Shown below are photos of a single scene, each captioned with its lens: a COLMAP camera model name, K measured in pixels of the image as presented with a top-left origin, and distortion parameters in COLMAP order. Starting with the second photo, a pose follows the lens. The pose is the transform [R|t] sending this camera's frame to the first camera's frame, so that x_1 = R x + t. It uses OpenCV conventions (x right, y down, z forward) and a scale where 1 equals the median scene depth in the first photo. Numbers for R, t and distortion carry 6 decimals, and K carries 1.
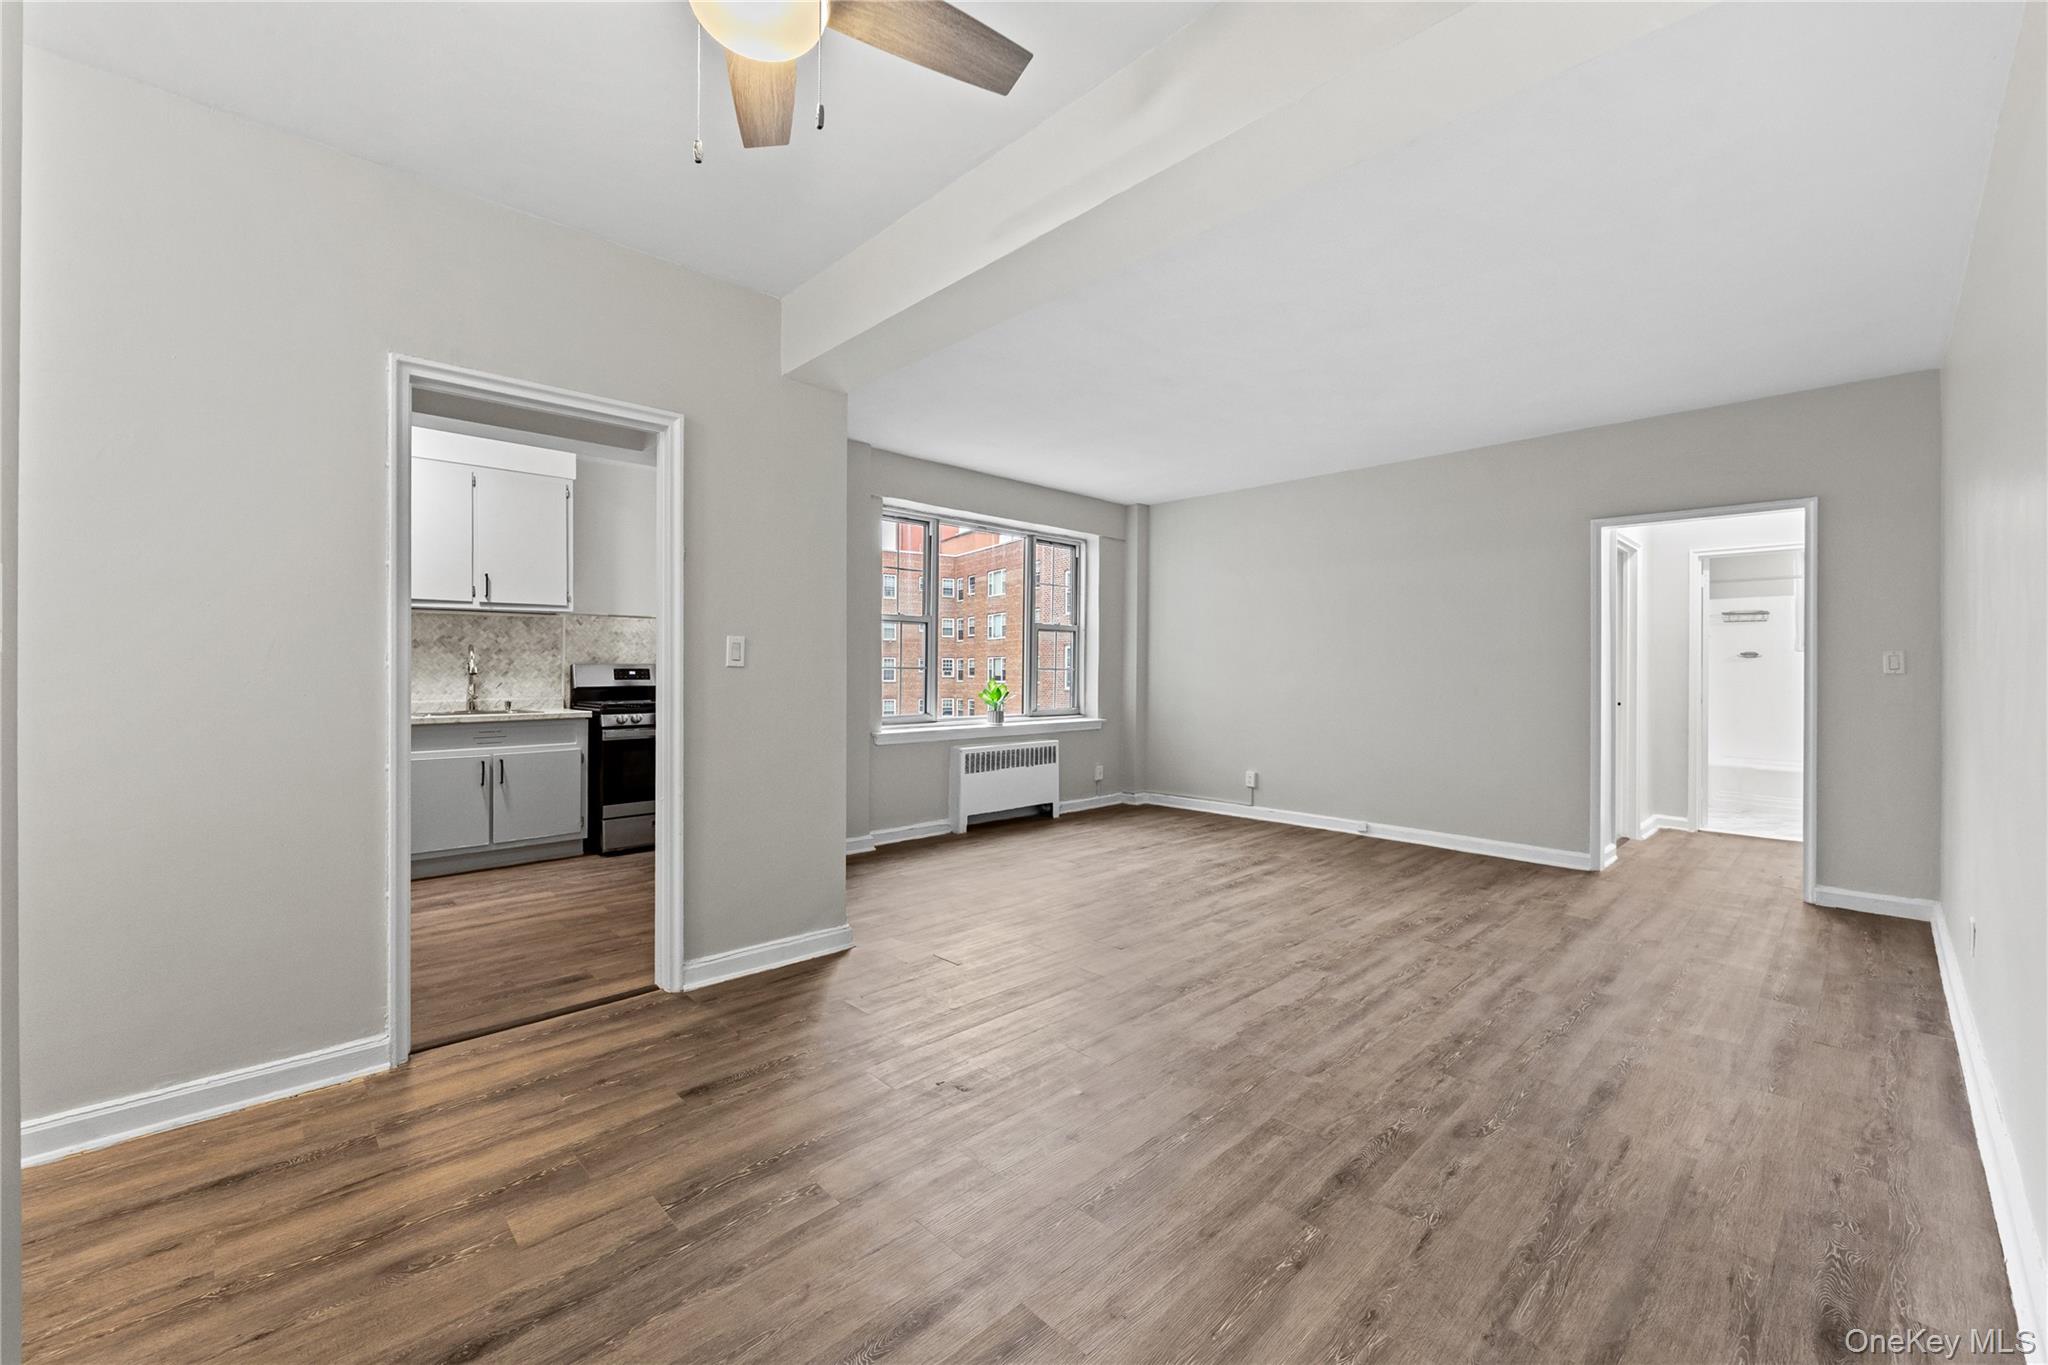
lens RADIAL K [[811.6, 0, 974.8], [0, 811.6, 665.0], [0, 0, 1]] dist [-0.000266, 0.000142]
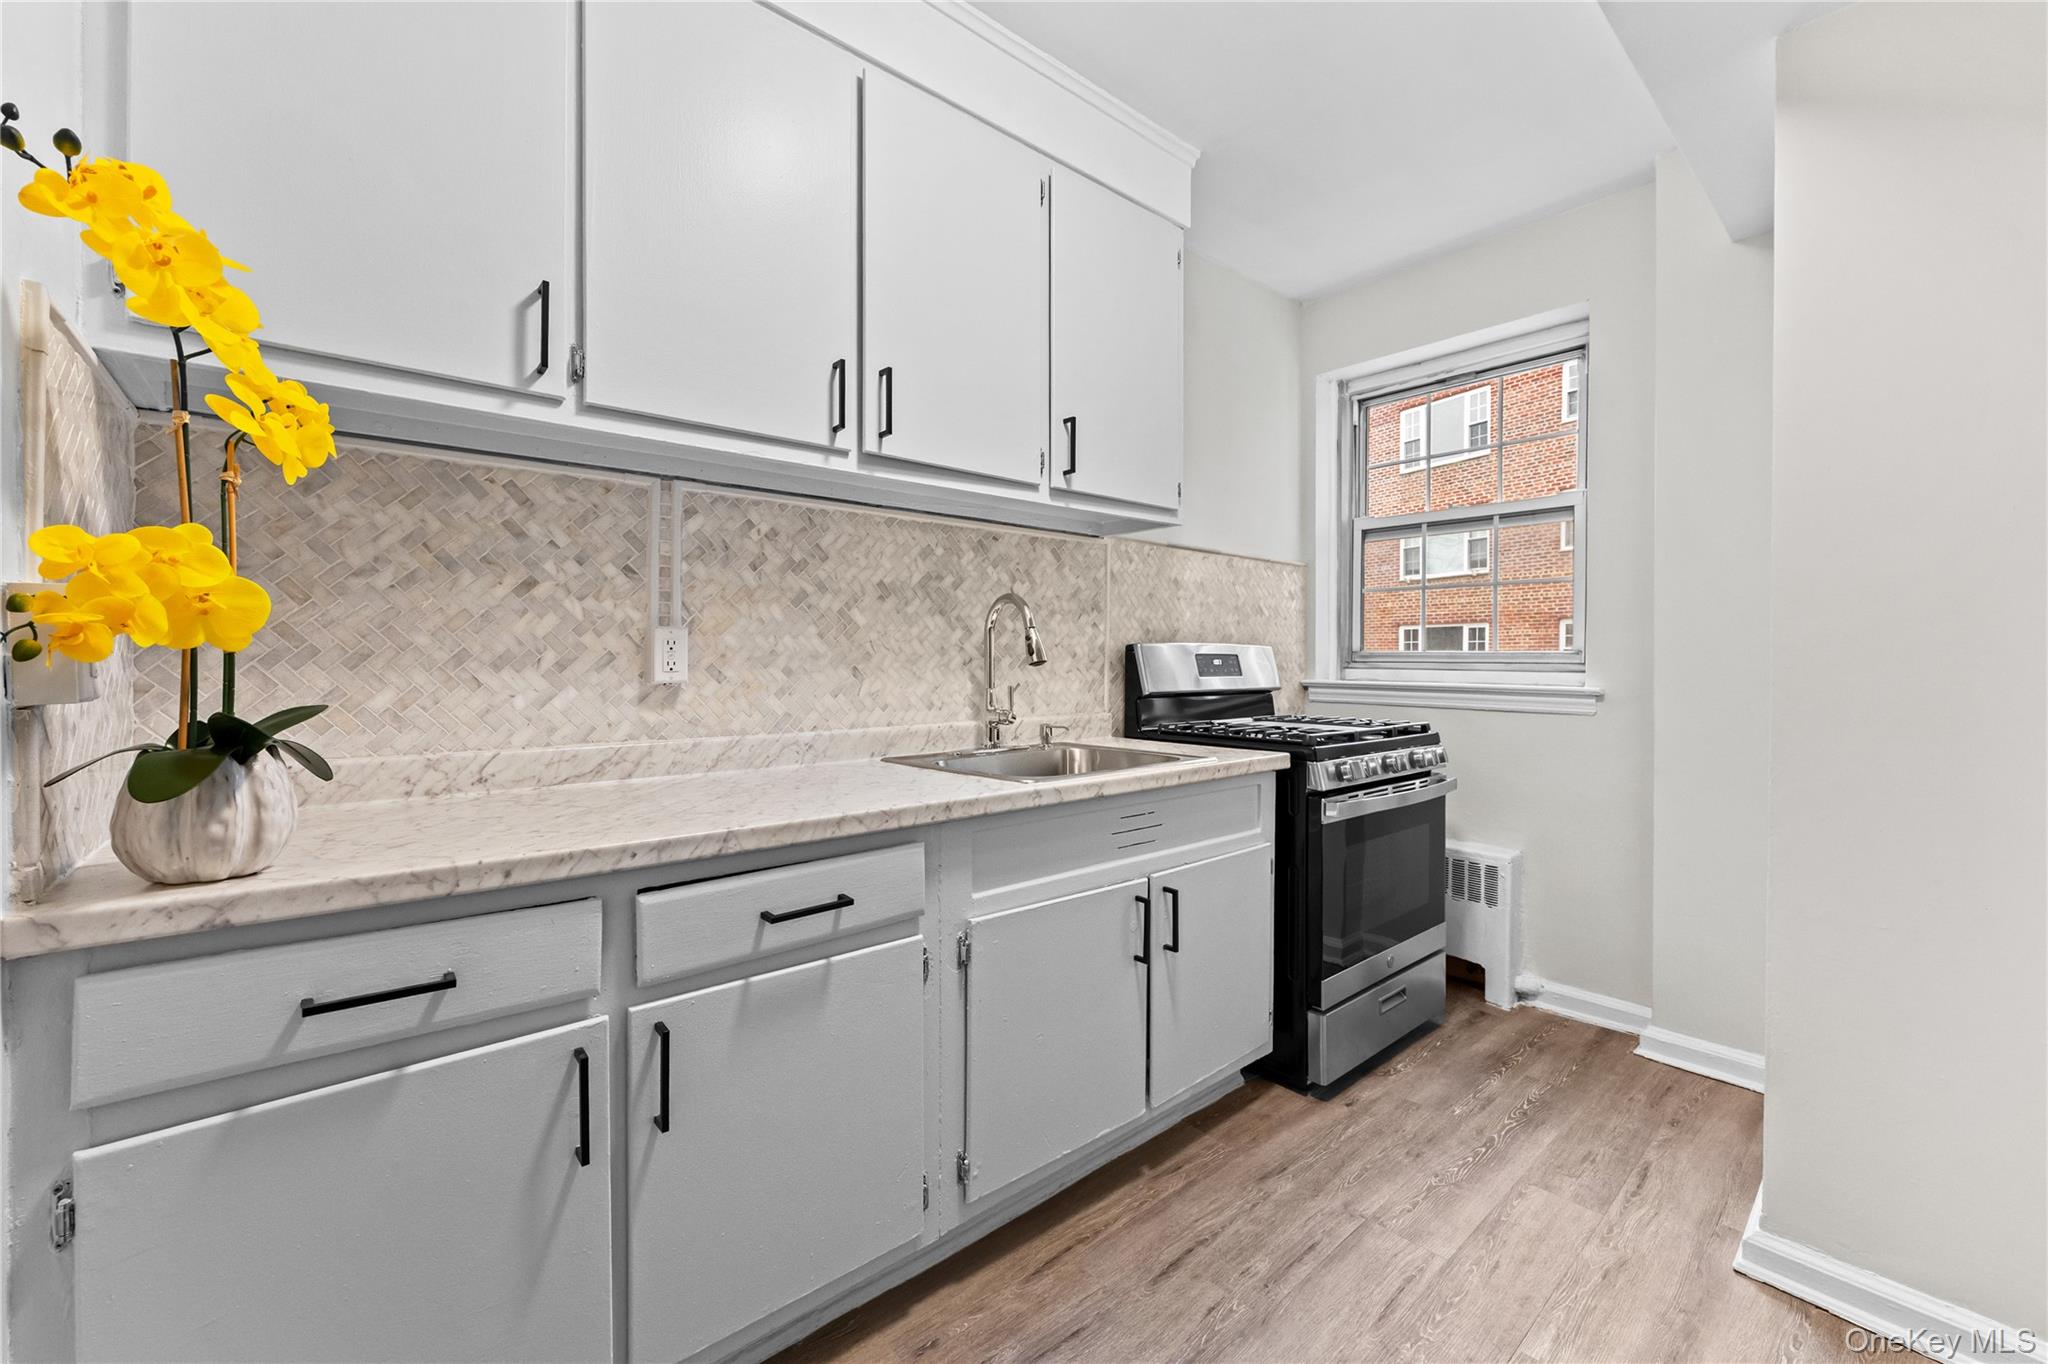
lens RADIAL K [[811.6, 0, 974.8], [0, 811.6, 664.5], [0, 0, 1]] dist [-0.000266, 0.000142]
pose [[0.999008, 0.003214, -0.044415, -0.689781], [-0.002700, 0.999929, 0.011631, 0.007287], [0.044449, -0.011500, 0.998945, 0.643191]]
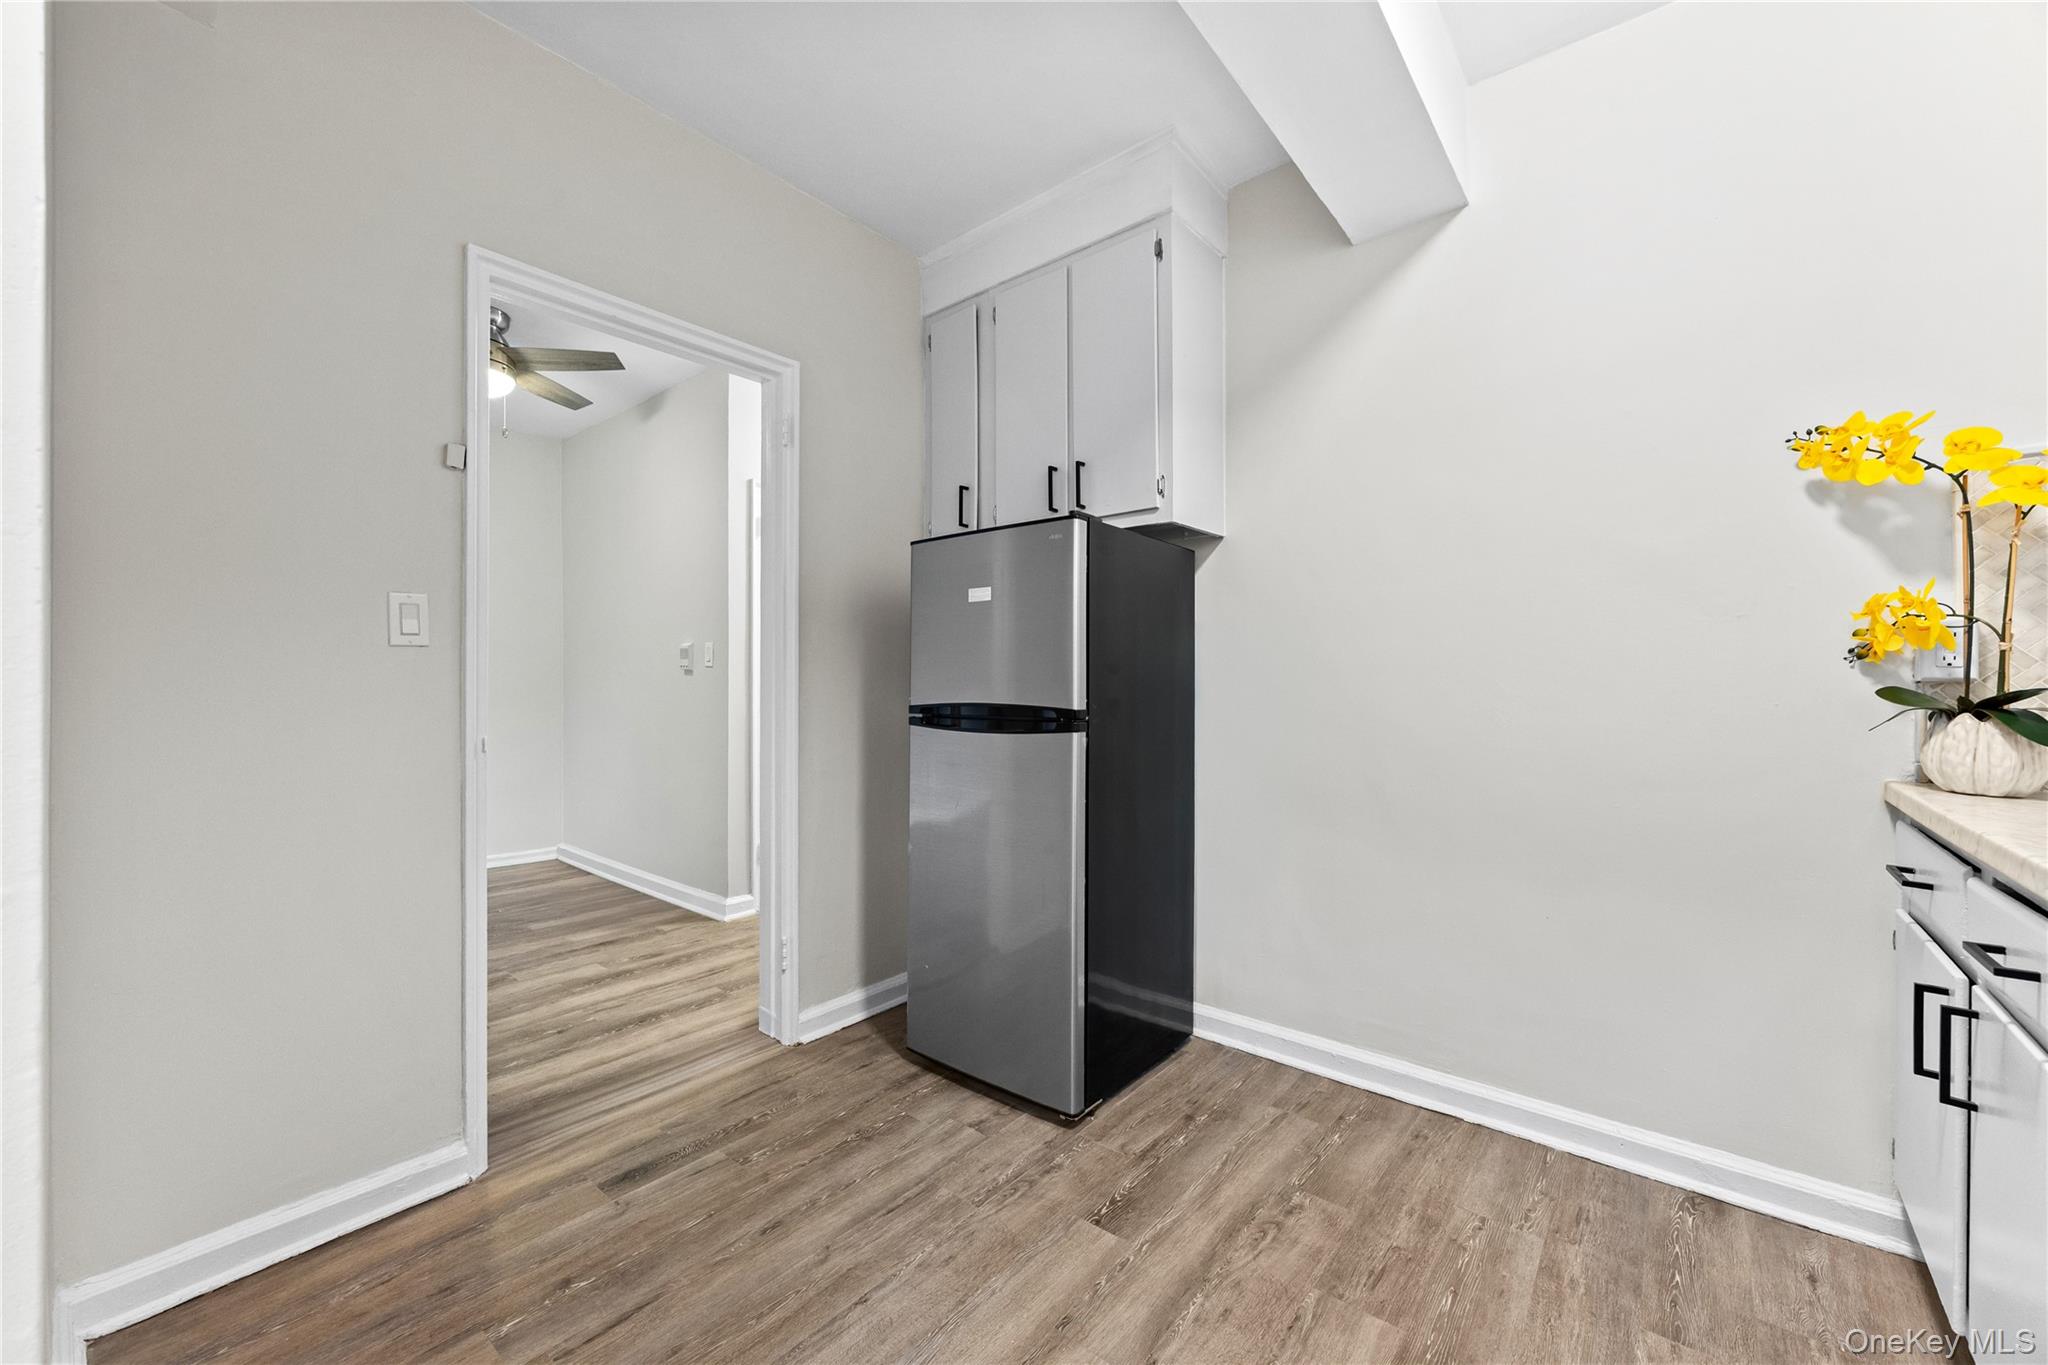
lens RADIAL K [[782.4, 0, 1024.4], [0, 782.4, 682.7], [0, 0, 1]] dist [-0.008294, -0.000013]
pose [[-0.988253, -0.001398, -0.152820, -0.466218], [-0.000296, 0.999974, -0.007232, 0.021893], [0.152827, -0.007102, -0.988227, 1.087033]]
